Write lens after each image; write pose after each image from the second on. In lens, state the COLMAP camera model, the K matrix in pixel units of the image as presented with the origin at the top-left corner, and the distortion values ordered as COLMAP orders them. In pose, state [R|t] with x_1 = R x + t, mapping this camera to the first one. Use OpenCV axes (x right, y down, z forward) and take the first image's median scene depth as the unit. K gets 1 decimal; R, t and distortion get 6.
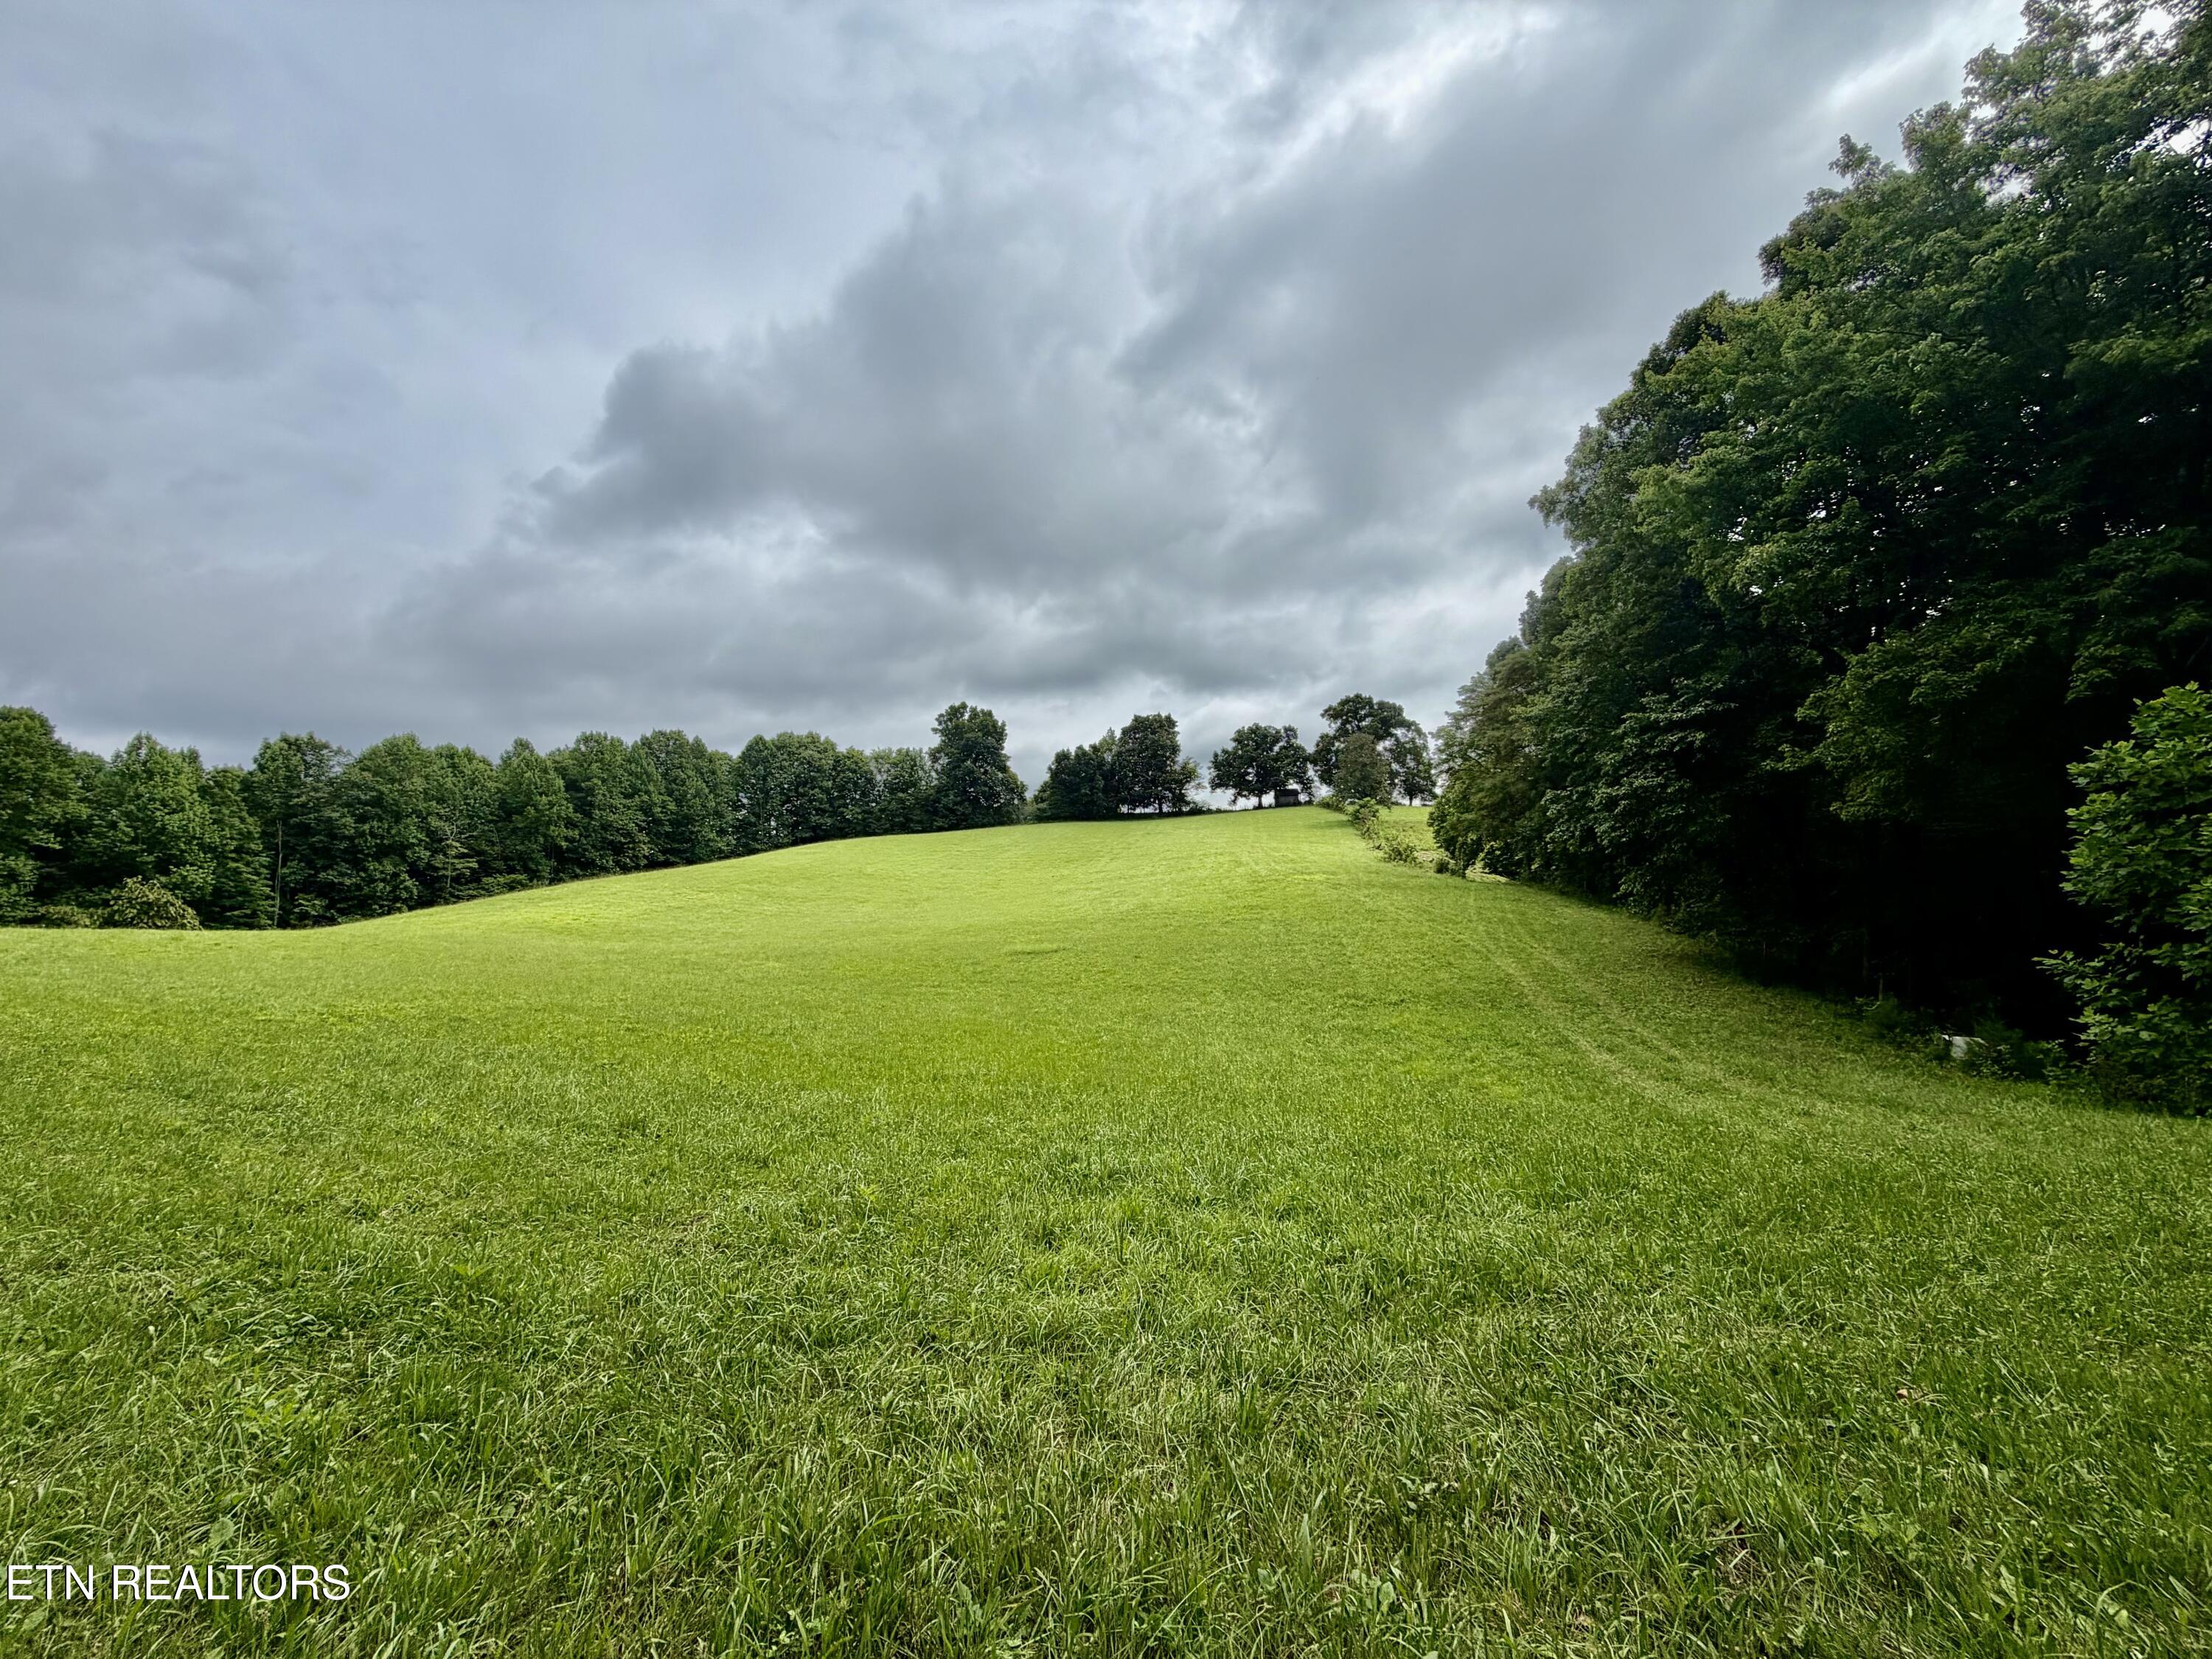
lens RADIAL K [[889.2, 0, 1086.0], [0, 889.2, 821.4], [0, 0, 1]] dist [0.022849, 0.000082]
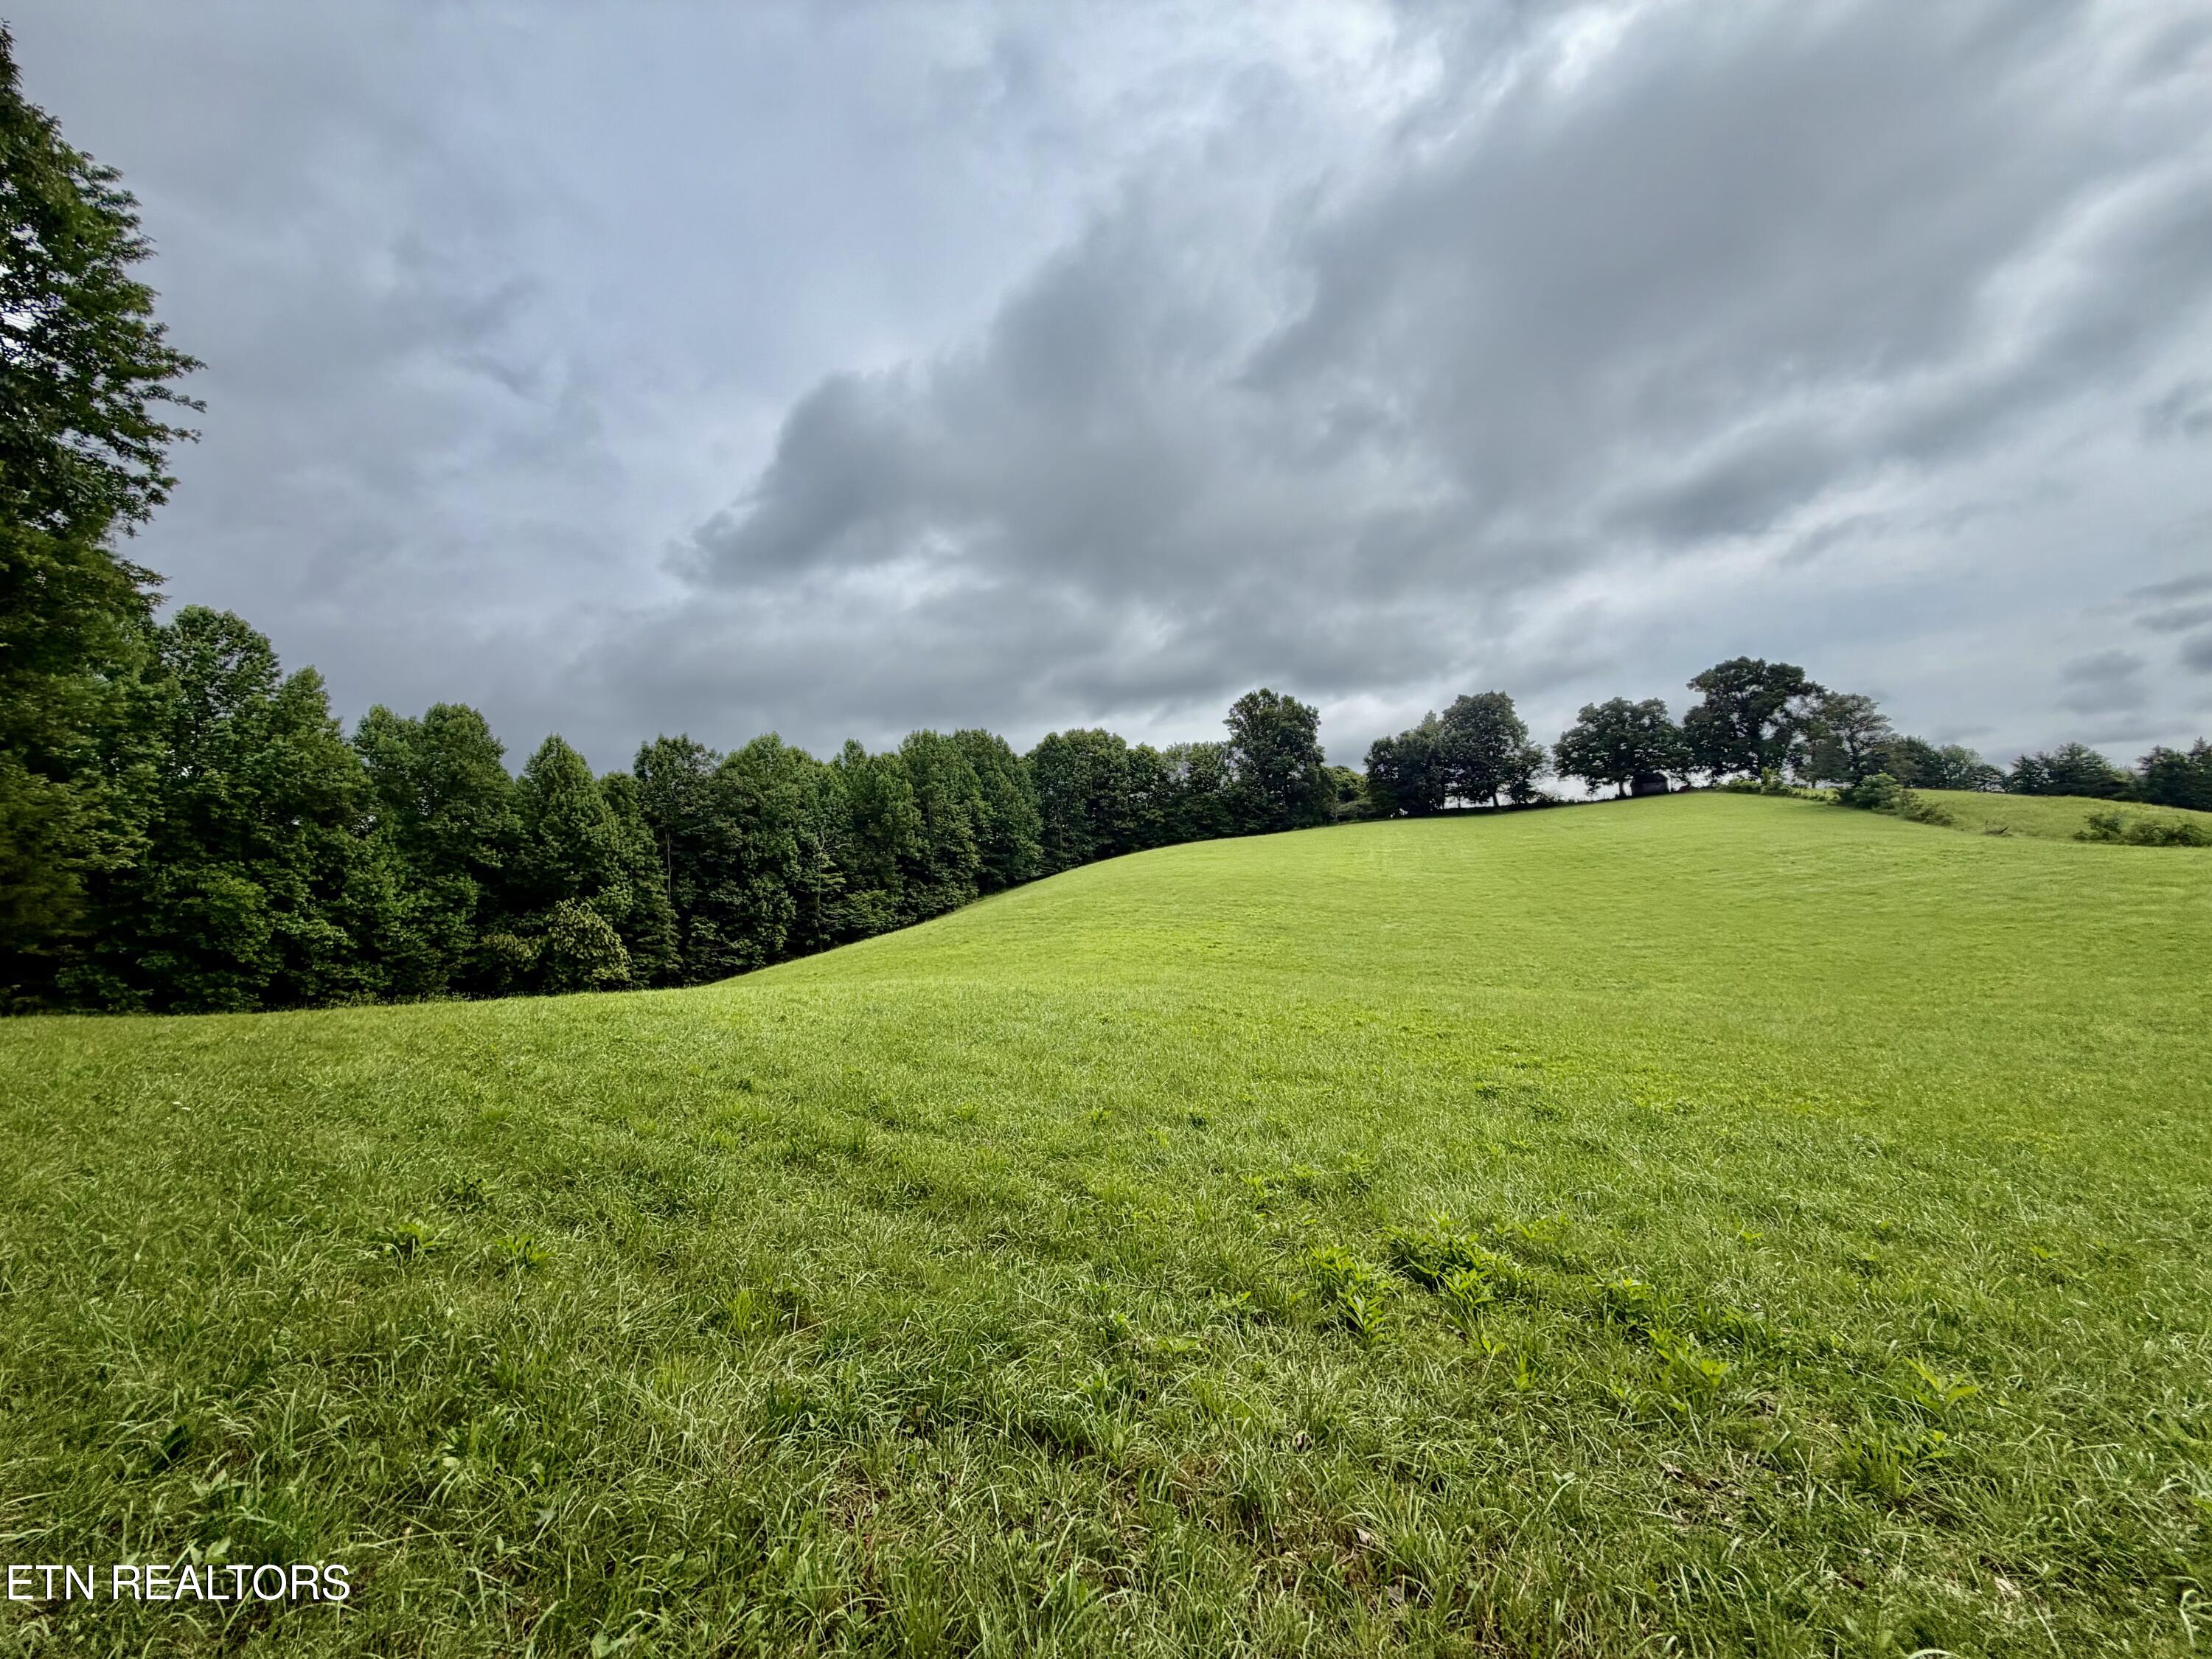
lens RADIAL K [[886.6, 0, 1106.0], [0, 886.6, 829.5], [0, 0, 1]] dist [-0.000831, -0.000221]
pose [[0.990948, -0.025840, -0.131737, -0.190839], [0.025804, 0.999665, -0.001981, 0.004578], [0.131744, -0.001437, 0.991283, 0.107692]]
